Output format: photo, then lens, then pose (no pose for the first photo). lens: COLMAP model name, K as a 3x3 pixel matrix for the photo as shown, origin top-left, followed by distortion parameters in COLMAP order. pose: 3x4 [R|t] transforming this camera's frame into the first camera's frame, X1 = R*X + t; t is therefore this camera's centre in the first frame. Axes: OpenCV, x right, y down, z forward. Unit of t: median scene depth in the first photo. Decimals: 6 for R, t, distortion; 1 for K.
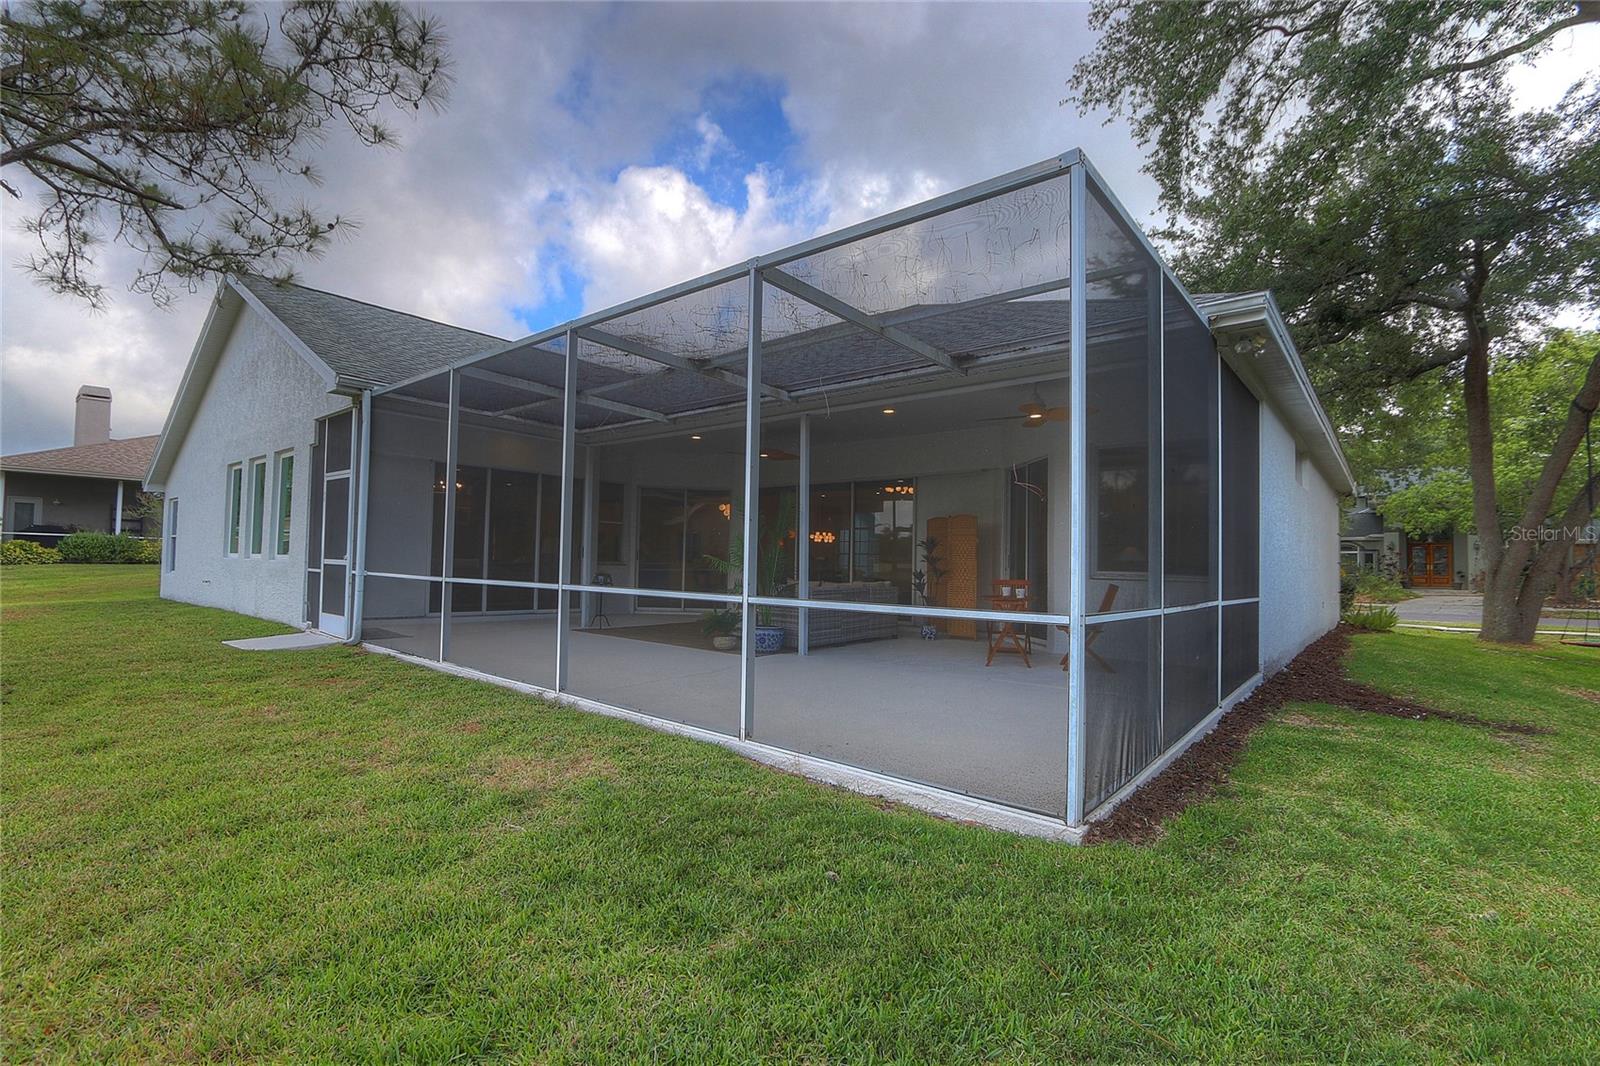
lens RADIAL K [[721.6, 0, 800.1], [0, 721.6, 533.8], [0, 0, 1]] dist [-0.000359, 0.000037]
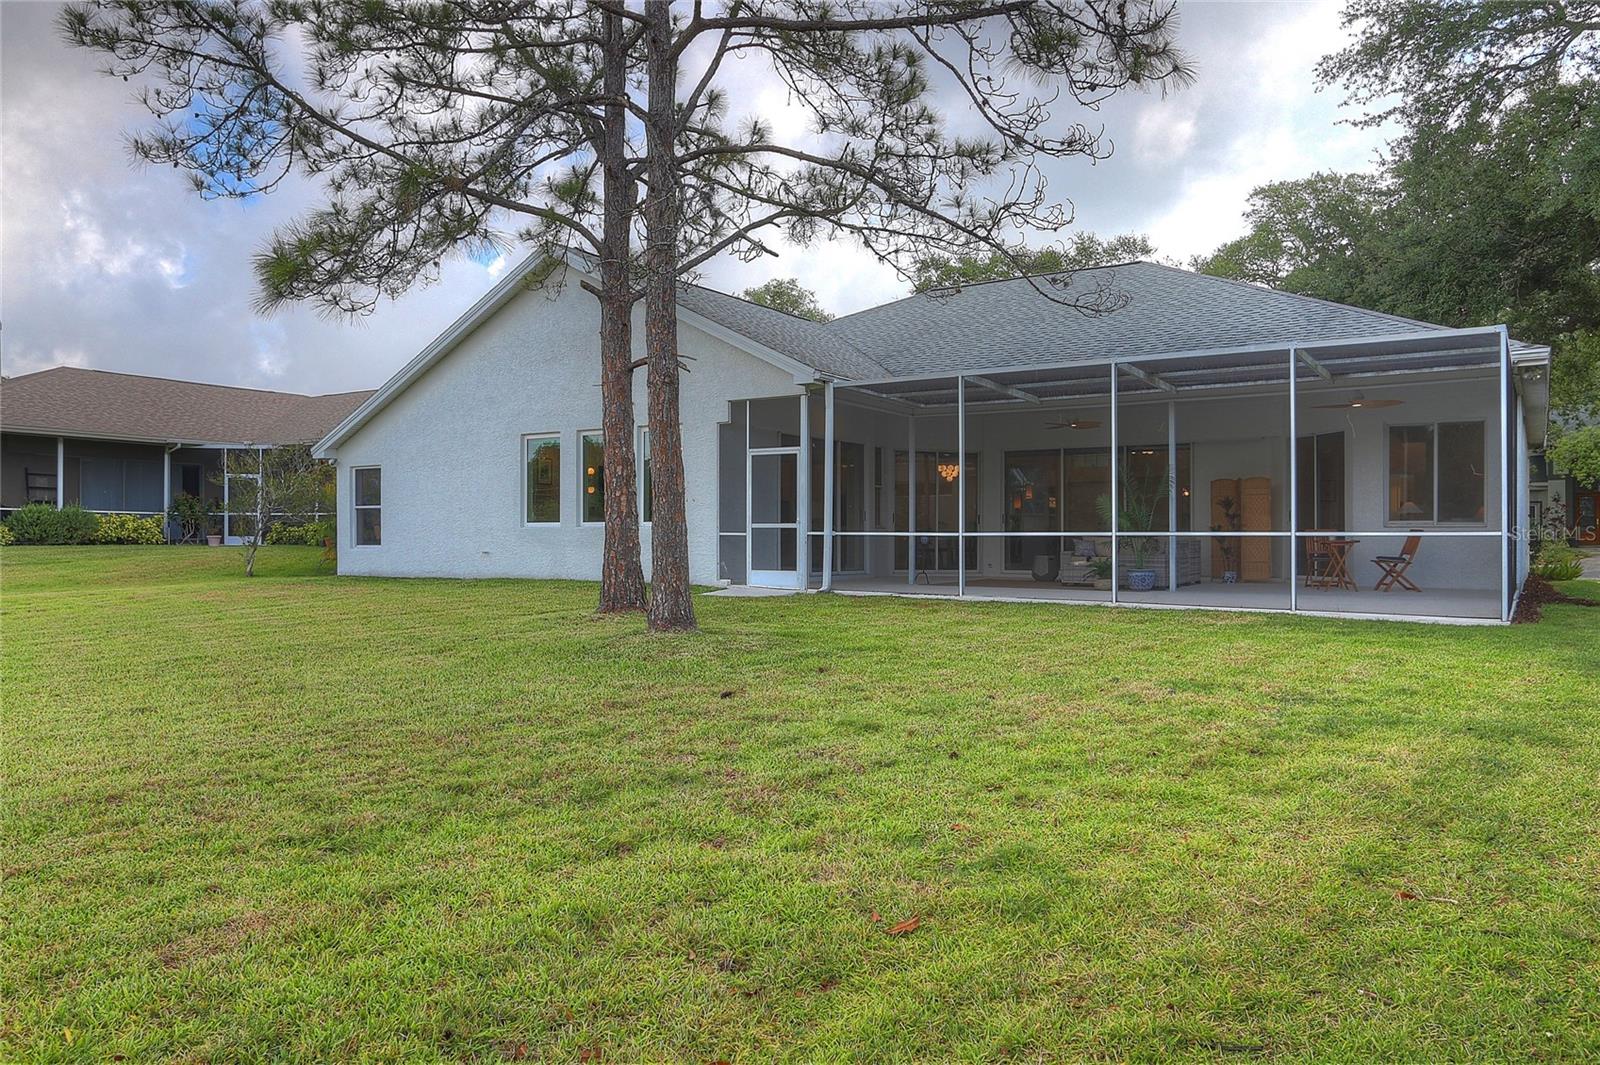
lens RADIAL K [[1170.2, 0, 799.4], [0, 1170.2, 533.8], [0, 0, 1]] dist [0.000747, 0.000409]
pose [[0.992130, -0.018912, 0.123777, -0.335557], [0.014121, 0.999121, 0.039468, -0.009300], [-0.124414, -0.037410, 0.991525, -0.359161]]
